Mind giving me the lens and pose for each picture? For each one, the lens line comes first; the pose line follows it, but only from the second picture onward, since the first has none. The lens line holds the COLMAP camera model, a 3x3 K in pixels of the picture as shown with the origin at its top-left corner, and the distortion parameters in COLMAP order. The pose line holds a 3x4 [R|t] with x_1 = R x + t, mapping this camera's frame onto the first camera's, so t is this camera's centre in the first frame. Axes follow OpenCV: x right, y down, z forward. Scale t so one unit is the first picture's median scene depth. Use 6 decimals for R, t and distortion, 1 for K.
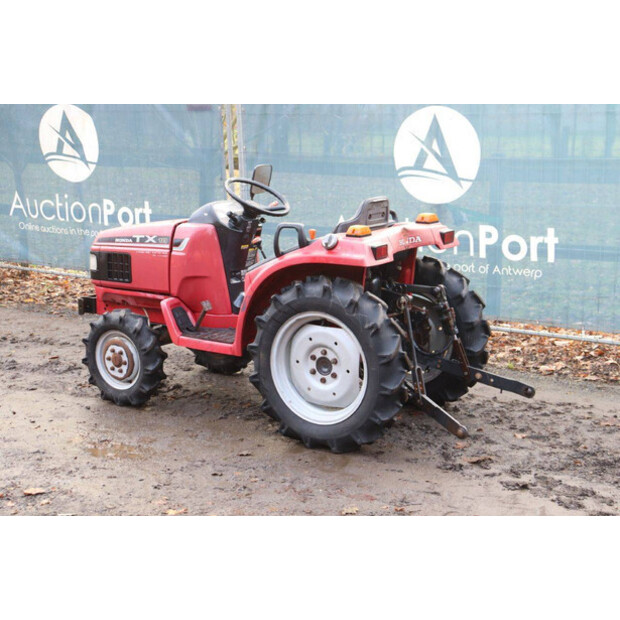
lens RADIAL K [[1032.5, 0, 308.2], [0, 1032.5, 316.2], [0, 0, 1]] dist [0.148605, 0.000000]
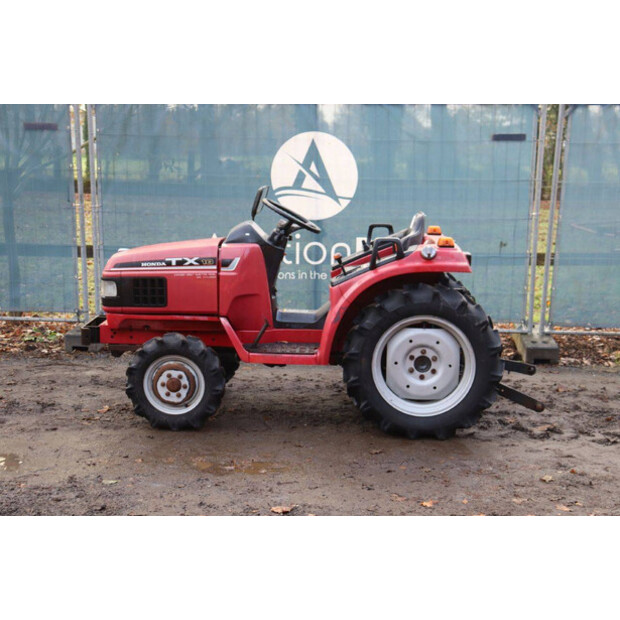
lens RADIAL K [[1032.5, 0, 306.1], [0, 1032.5, 308.8], [0, 0, 1]] dist [0.148605, 0.000000]
pose [[0.853406, -0.072254, 0.516215, -0.586153], [0.084577, 0.996417, -0.000355, -0.019107], [-0.514339, 0.043963, 0.856459, 0.089034]]
